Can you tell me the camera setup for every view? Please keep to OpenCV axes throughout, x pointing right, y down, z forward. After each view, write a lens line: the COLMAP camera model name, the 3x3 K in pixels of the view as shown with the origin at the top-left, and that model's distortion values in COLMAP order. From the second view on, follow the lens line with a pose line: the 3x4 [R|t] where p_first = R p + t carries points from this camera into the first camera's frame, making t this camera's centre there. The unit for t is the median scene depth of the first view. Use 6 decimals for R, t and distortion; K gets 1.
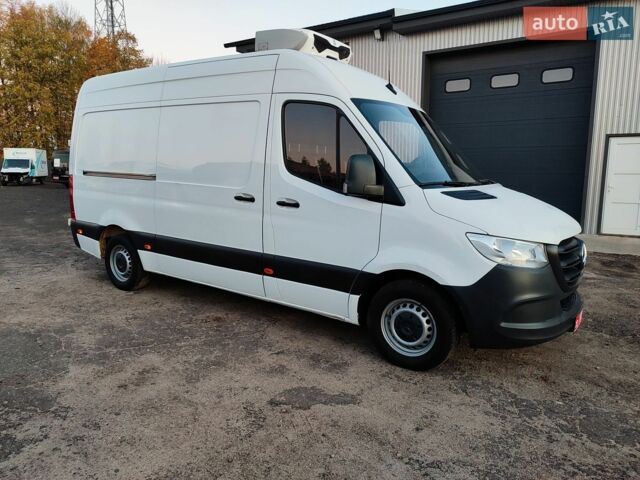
lens RADIAL K [[460.2, 0, 319.2], [0, 460.2, 239.6], [0, 0, 1]] dist [0.020913, -0.014179]
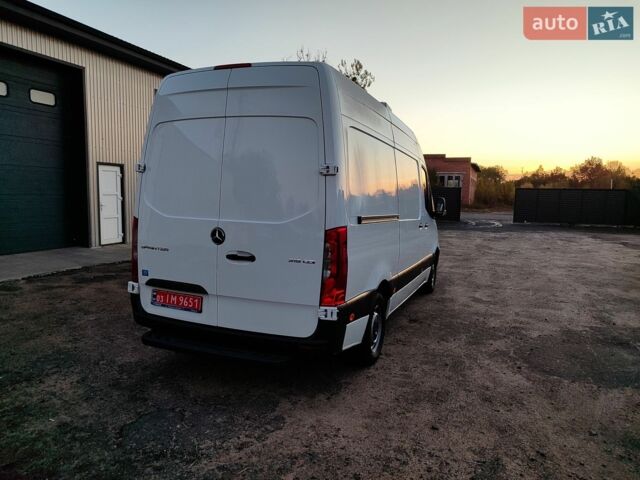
lens RADIAL K [[460.2, 0, 319.4], [0, 460.2, 239.6], [0, 0, 1]] dist [0.020913, -0.014179]
pose [[-0.221117, -0.111892, 0.968807, -1.685670], [0.120174, 0.982700, 0.140924, -0.323916], [-0.967815, 0.147586, -0.203845, 1.793938]]
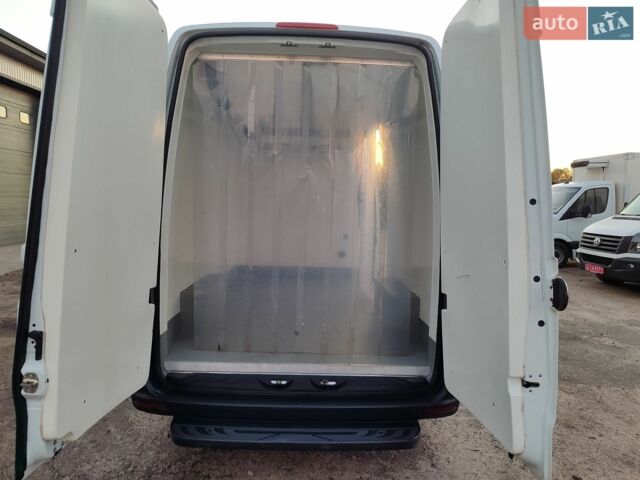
lens RADIAL K [[460.2, 0, 319.9], [0, 460.2, 239.6], [0, 0, 1]] dist [0.020913, -0.014179]
pose [[-0.592388, -0.097094, 0.799780, -1.264024], [0.091601, 0.978157, 0.186597, -0.382422], [-0.800428, 0.183799, -0.570555, 2.138912]]
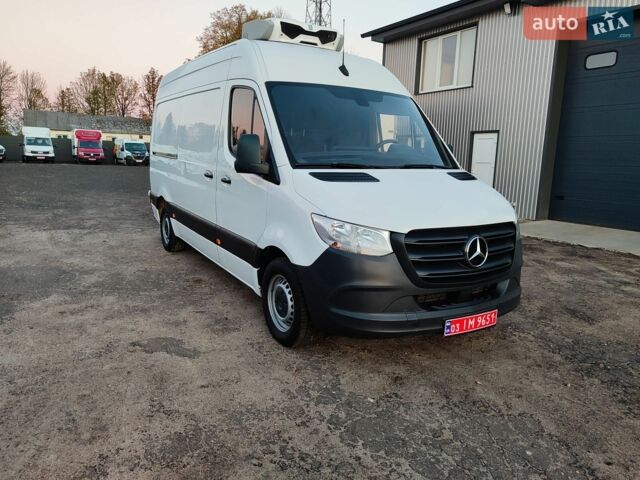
lens RADIAL K [[460.2, 0, 318.9], [0, 460.2, 239.3], [0, 0, 1]] dist [0.020913, -0.014179]
pose [[0.911453, 0.092000, -0.400986, 0.610006], [-0.084497, 0.995759, 0.036397, 0.003073], [0.402634, 0.000709, 0.915361, 0.082258]]
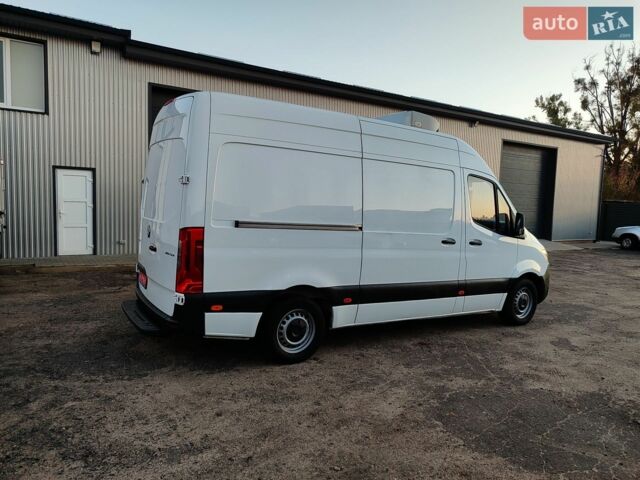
lens RADIAL K [[460.2, 0, 317.5], [0, 460.2, 239.0], [0, 0, 1]] dist [0.020913, -0.014179]
pose [[0.393676, -0.069903, 0.916588, -1.692884], [0.102863, 0.994192, 0.031642, -0.197965], [-0.913476, 0.081826, 0.398580, 0.902441]]
